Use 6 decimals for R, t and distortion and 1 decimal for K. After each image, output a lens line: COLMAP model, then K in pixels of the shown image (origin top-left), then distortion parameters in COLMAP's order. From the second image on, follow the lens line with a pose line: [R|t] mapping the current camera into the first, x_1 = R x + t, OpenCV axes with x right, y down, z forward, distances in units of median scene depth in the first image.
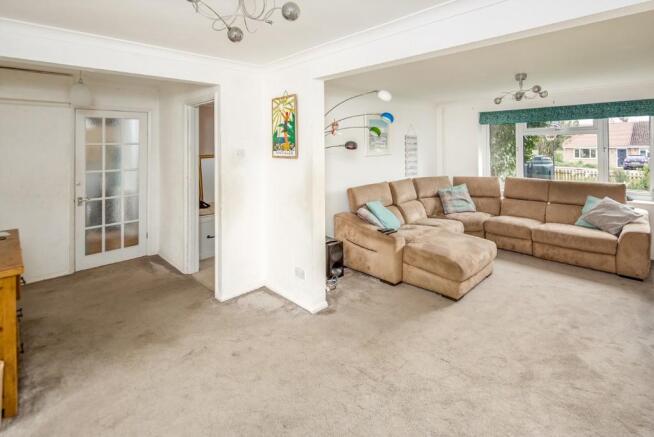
lens RADIAL K [[331.0, 0, 340.2], [0, 331.0, 144.3], [0, 0, 1]] dist [-0.001445, -0.001229]
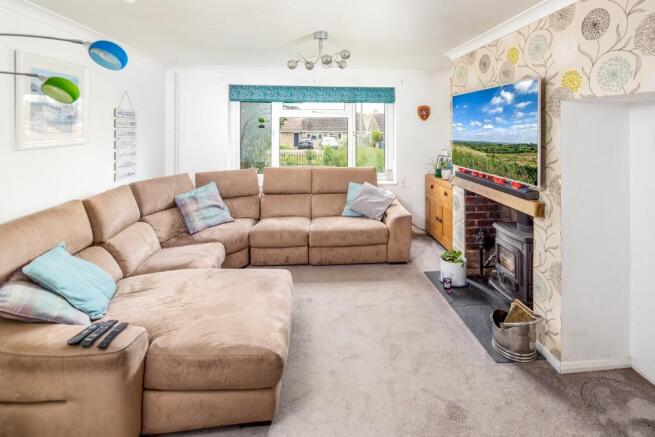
lens RADIAL K [[323.3, 0, 348.6], [0, 323.3, 125.8], [0, 0, 1]] dist [0.003253, -0.000340]
pose [[0.623076, 0.018798, 0.781936, 0.012479], [-0.013030, 0.999822, -0.013654, 0.004635], [-0.782053, -0.001682, 0.623210, 0.384251]]
